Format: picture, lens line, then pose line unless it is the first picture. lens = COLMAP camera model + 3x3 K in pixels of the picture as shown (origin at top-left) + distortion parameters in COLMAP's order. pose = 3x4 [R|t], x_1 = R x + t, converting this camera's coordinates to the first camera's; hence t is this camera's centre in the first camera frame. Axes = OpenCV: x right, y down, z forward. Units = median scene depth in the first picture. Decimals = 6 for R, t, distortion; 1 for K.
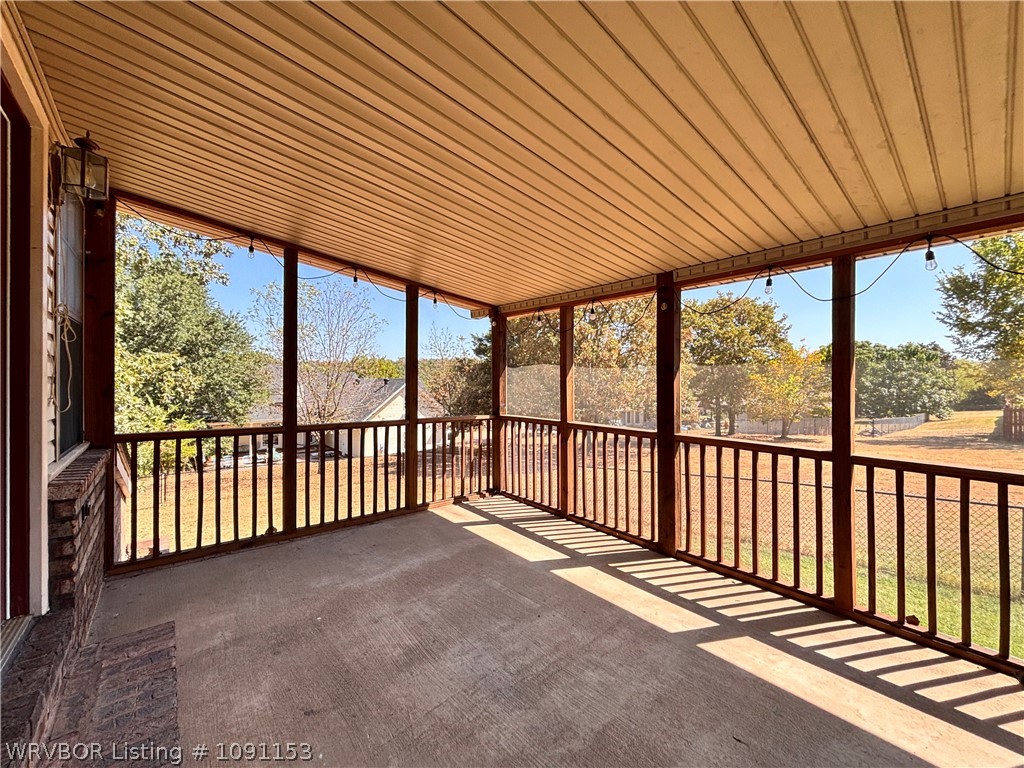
lens RADIAL K [[408.4, 0, 512.2], [0, 408.4, 379.9], [0, 0, 1]] dist [0.019580, 0.000080]
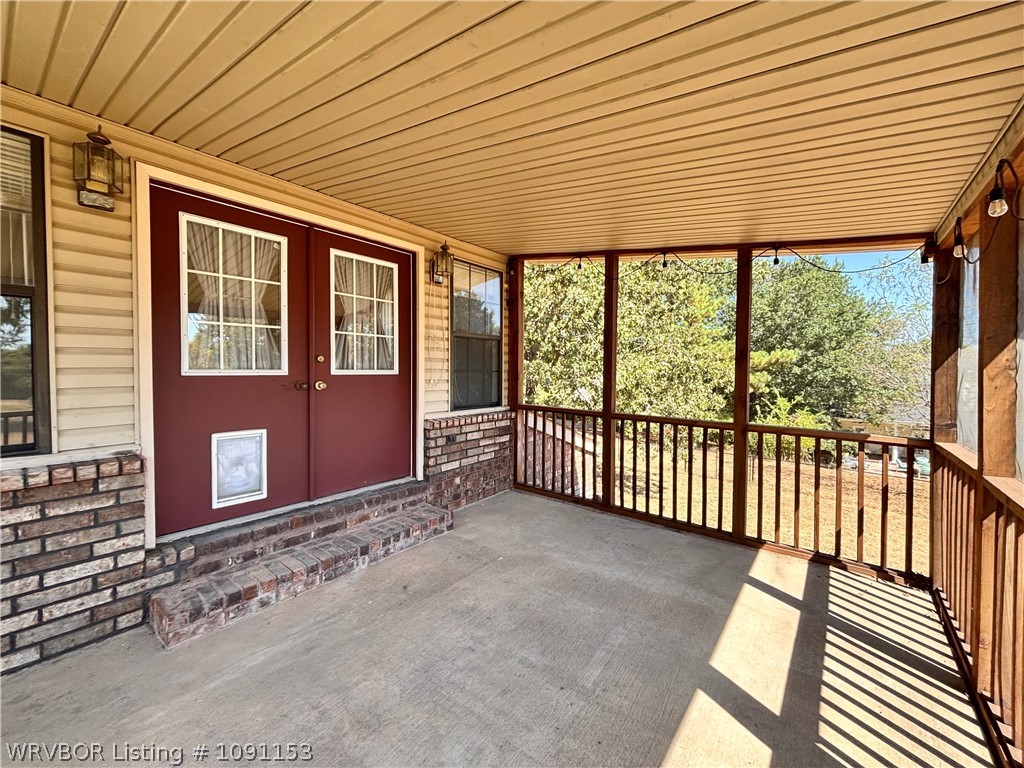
lens RADIAL K [[408.4, 0, 512.2], [0, 408.4, 379.9], [0, 0, 1]] dist [0.019580, 0.000080]
pose [[0.228894, 0.021278, -0.973219, 0.390178], [-0.006290, 0.999773, 0.020379, 0.000717], [0.973431, 0.001457, 0.228976, 0.380765]]
